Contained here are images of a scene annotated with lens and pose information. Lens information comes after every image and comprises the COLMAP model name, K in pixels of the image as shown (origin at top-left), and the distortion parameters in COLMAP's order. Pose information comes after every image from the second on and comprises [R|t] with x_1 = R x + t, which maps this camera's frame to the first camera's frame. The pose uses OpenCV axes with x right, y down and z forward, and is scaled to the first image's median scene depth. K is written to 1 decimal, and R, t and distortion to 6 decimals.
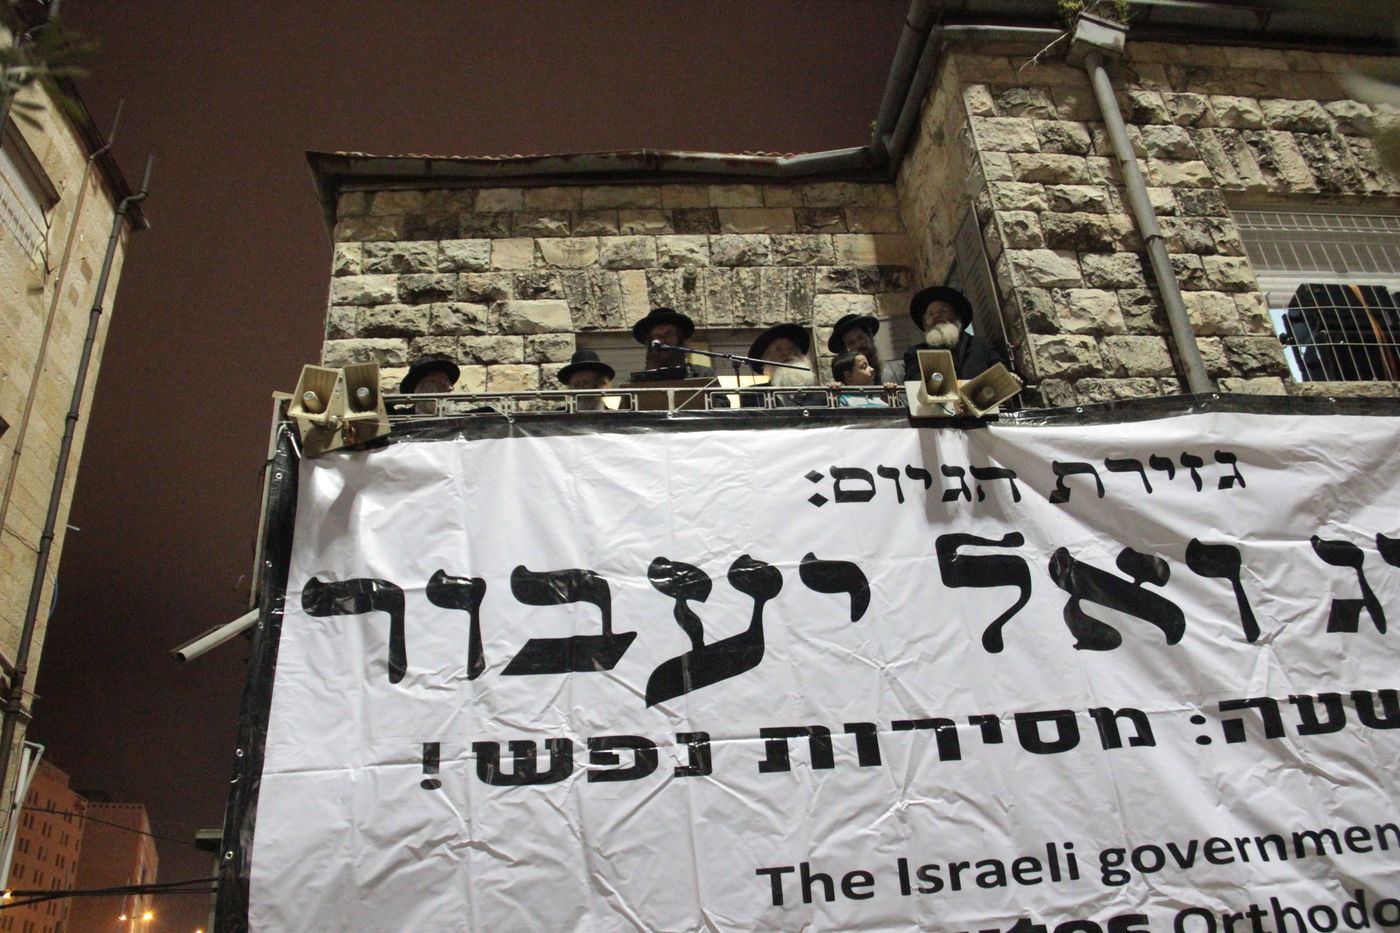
lens RADIAL K [[1169.7, 0, 700.0], [0, 1169.7, 466.5], [0, 0, 1]] dist [-0.214016, 0.118101]
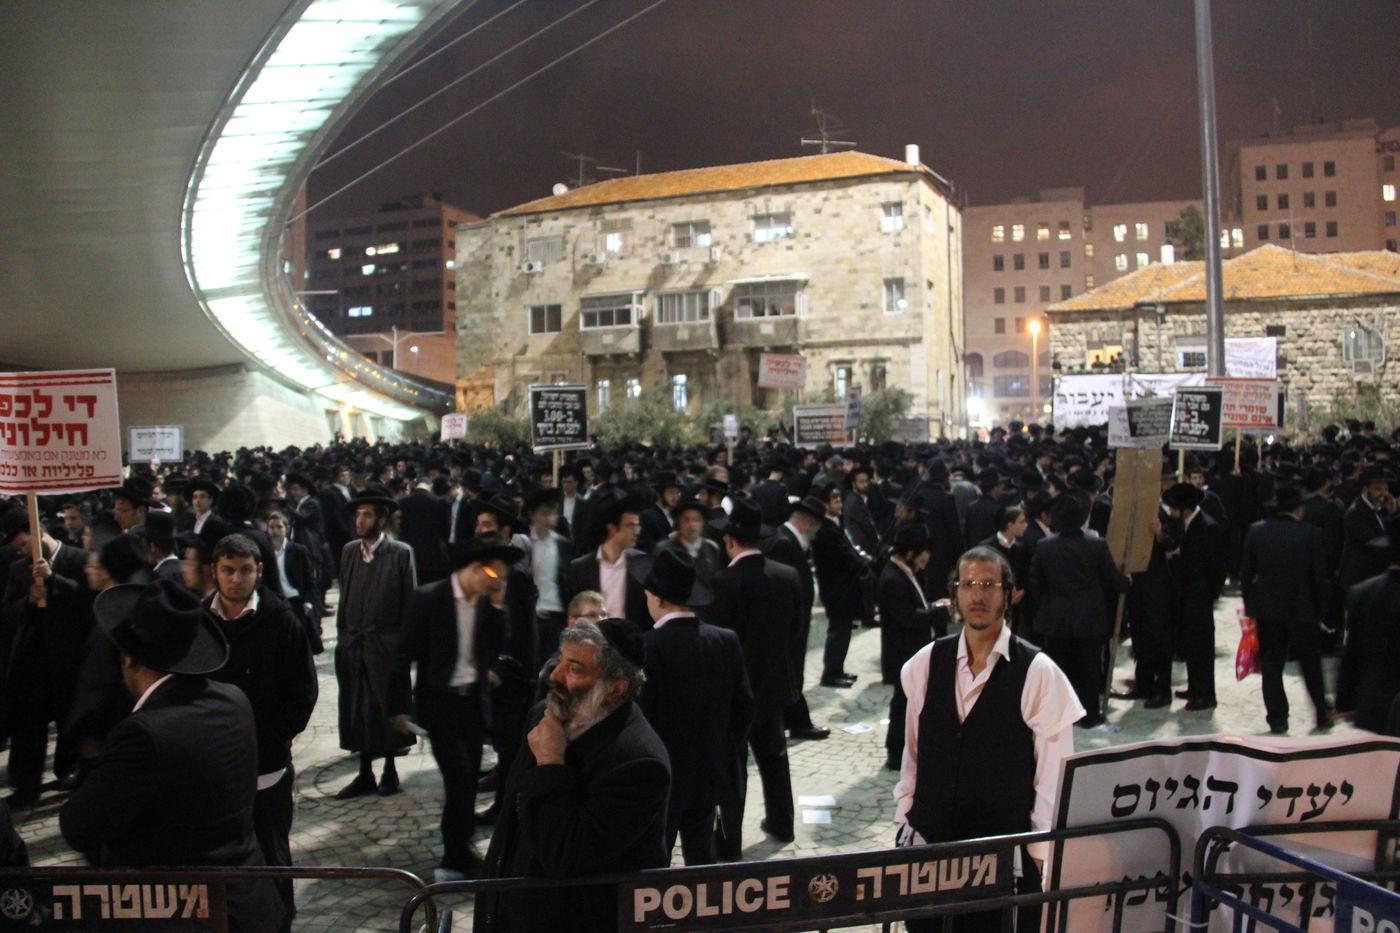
lens RADIAL K [[1169.7, 0, 700.0], [0, 1169.7, 466.5], [0, 0, 1]] dist [-0.214016, 0.118101]
pose [[0.883921, 0.069270, -0.462478, 1.233594], [0.170325, 0.873348, 0.456348, -3.477386], [0.435516, -0.482147, 0.760171, -6.473248]]
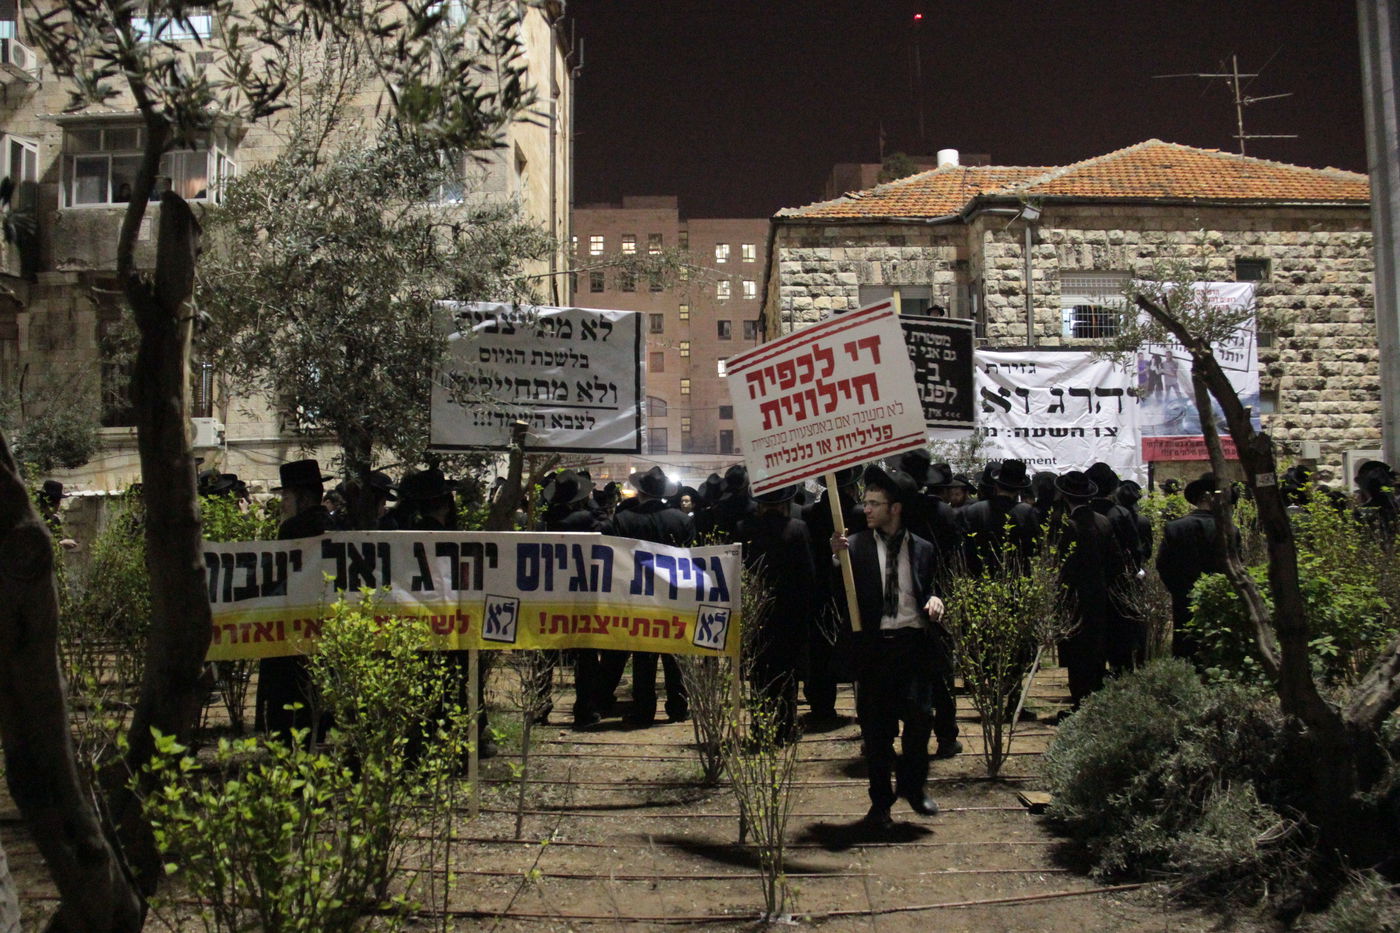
lens RADIAL K [[1169.7, 0, 700.0], [0, 1169.7, 466.5], [0, 0, 1]] dist [-0.214016, 0.118101]
pose [[0.994185, 0.054155, -0.093083, -0.258979], [-0.008967, 0.902982, 0.429584, -1.234289], [0.107316, -0.426251, 0.898217, -2.541303]]
